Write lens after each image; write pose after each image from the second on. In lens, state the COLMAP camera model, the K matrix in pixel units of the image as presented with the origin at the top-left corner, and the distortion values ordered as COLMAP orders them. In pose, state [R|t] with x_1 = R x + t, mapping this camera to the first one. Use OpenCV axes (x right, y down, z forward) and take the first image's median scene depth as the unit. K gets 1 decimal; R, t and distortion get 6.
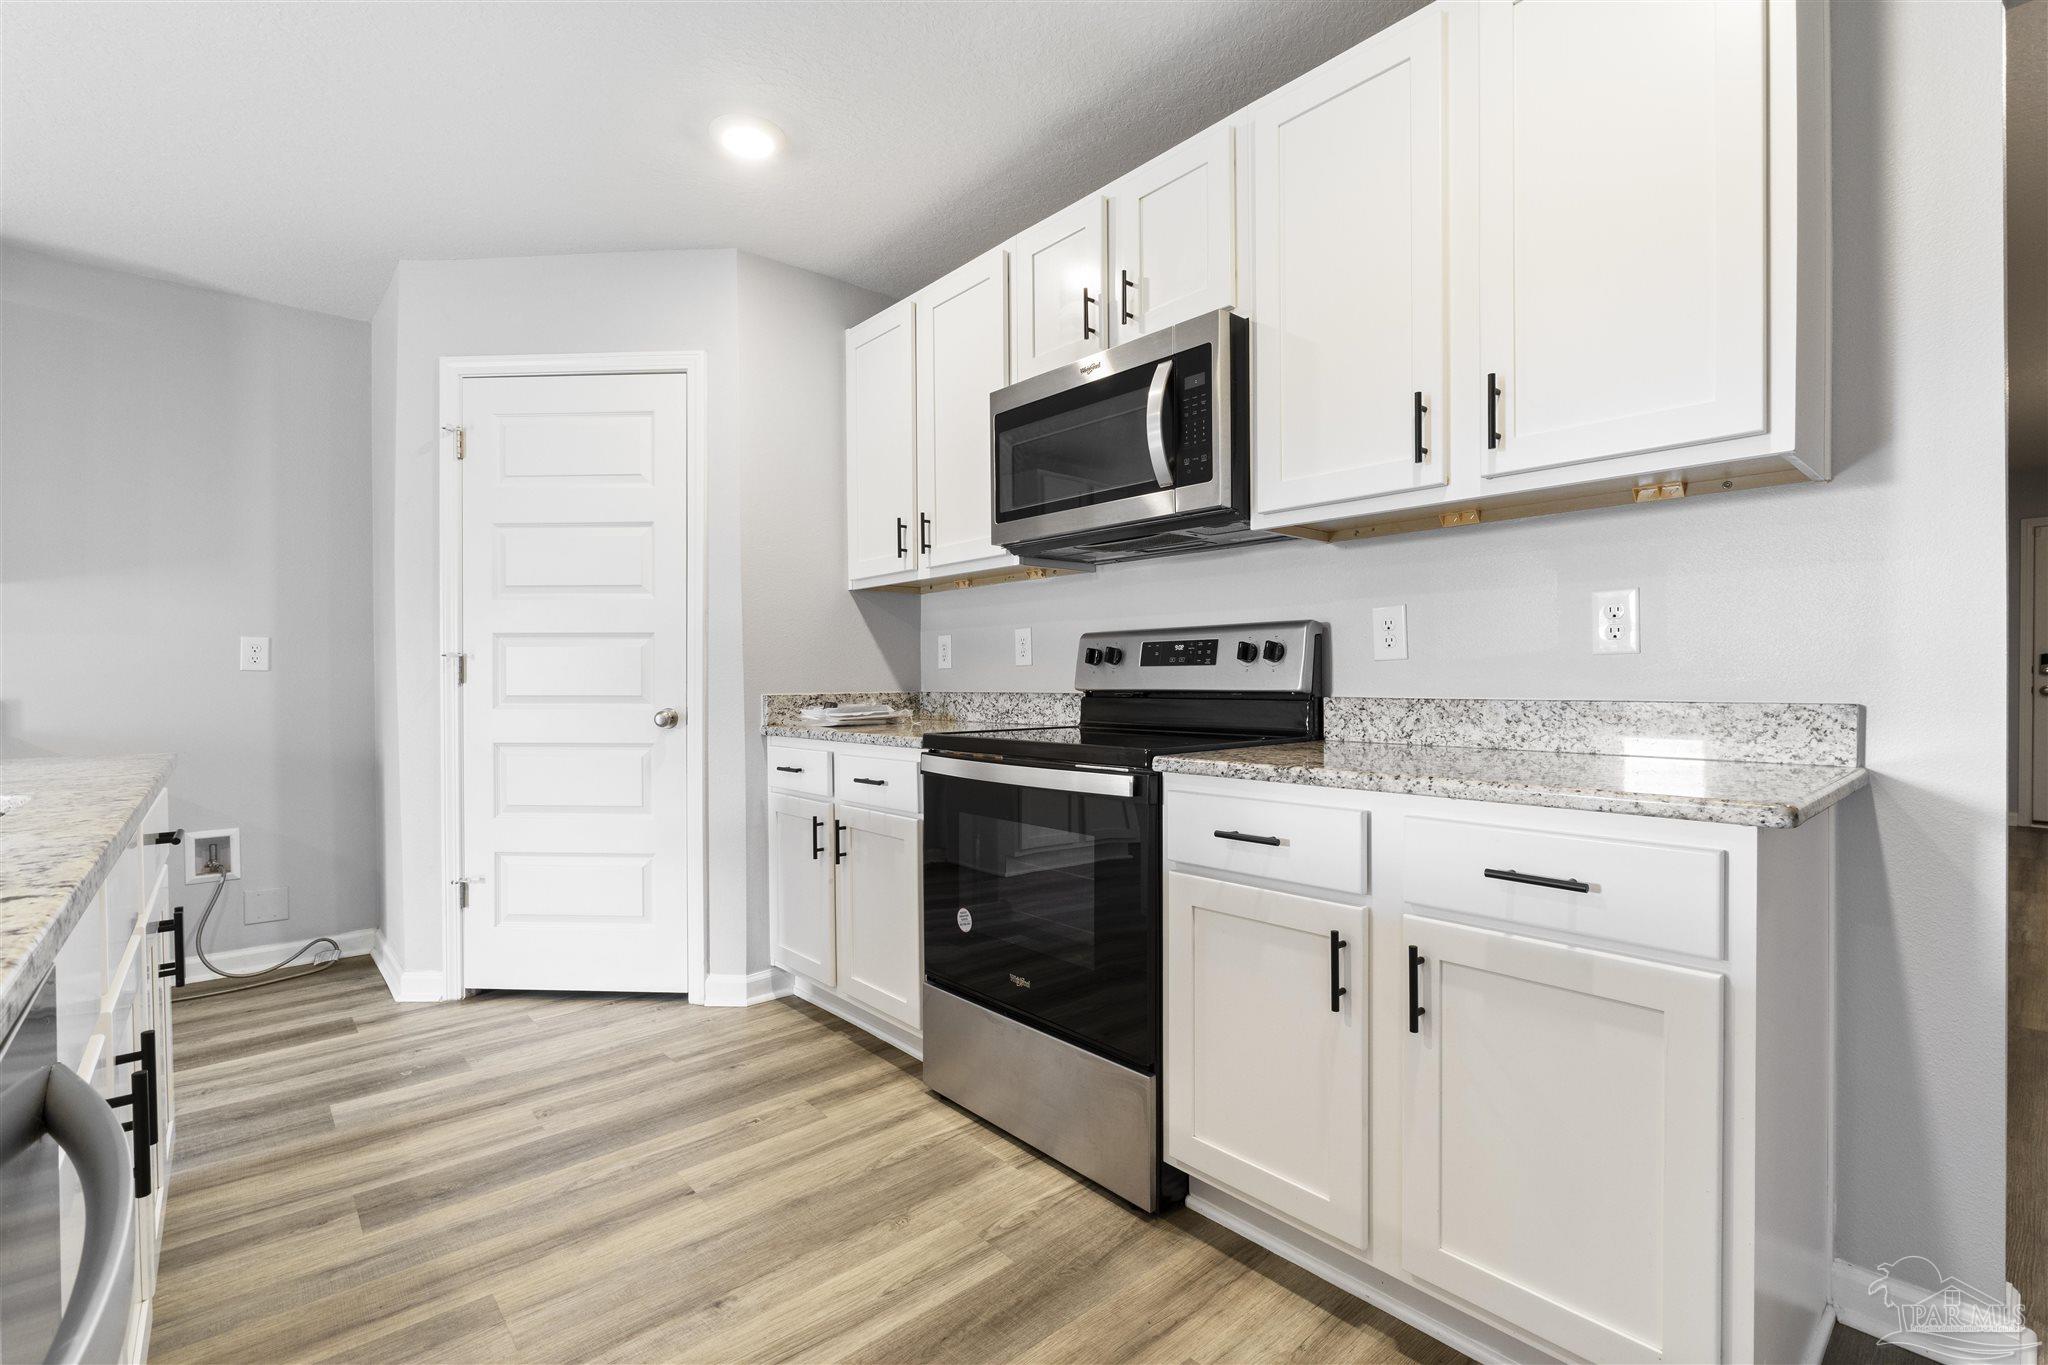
lens RADIAL K [[913.3, 0, 1028.3], [0, 913.3, 687.6], [0, 0, 1]] dist [-0.001146, 0.000104]
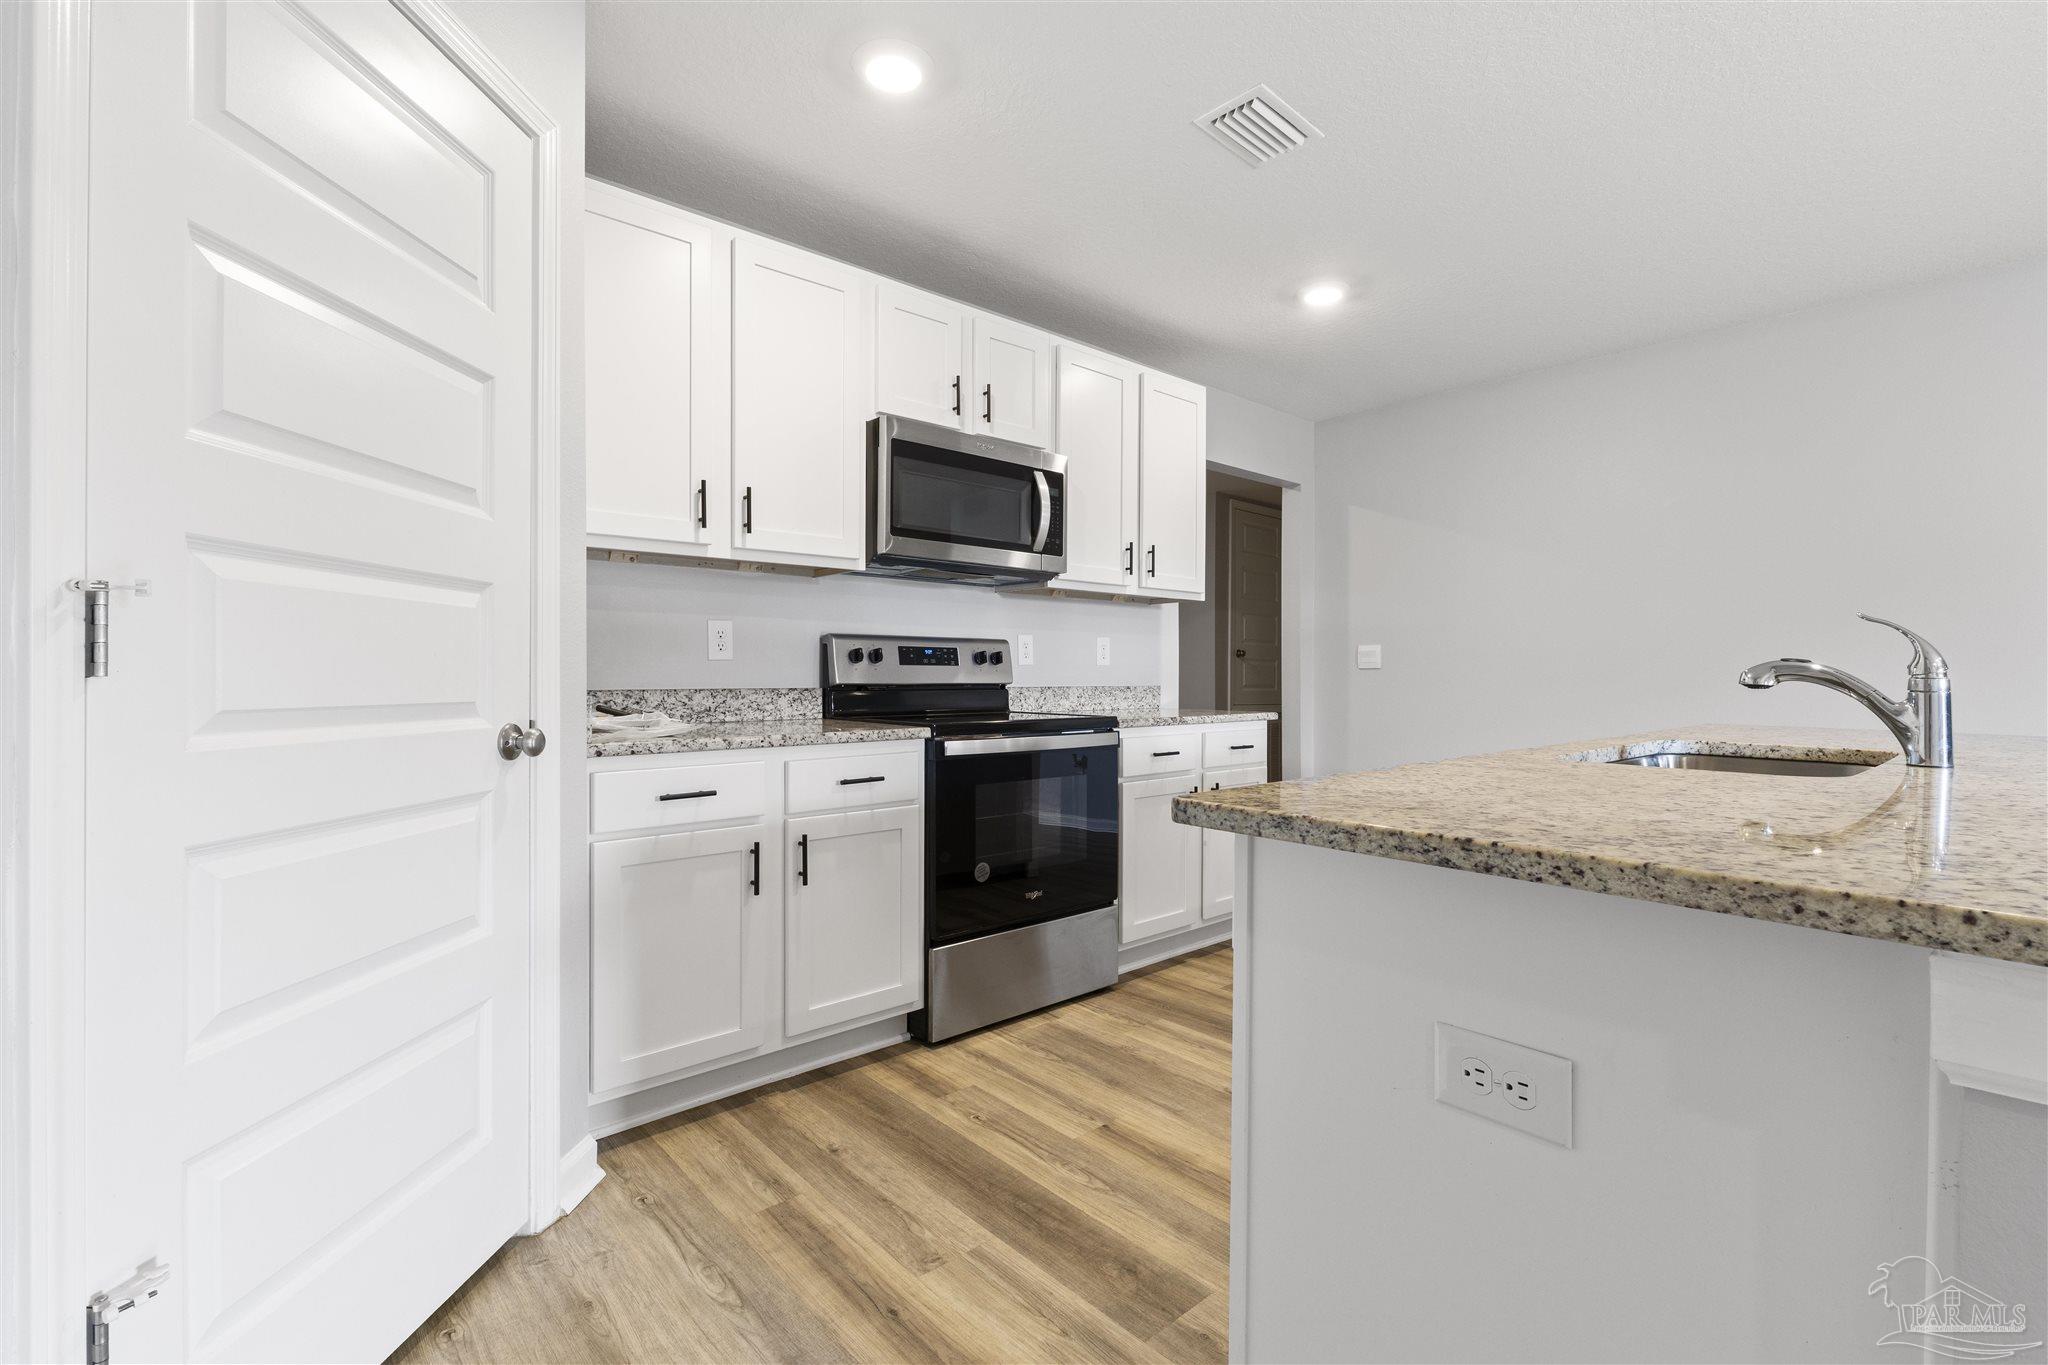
lens RADIAL K [[912.4, 0, 1033.3], [0, 912.4, 679.0], [0, 0, 1]] dist [-0.003347, -0.000046]
pose [[-0.001116, 0.001738, 0.999998, -1.287648], [0.007957, 0.999967, -0.001729, -0.000680], [-0.999968, 0.007955, -0.001130, 0.931336]]
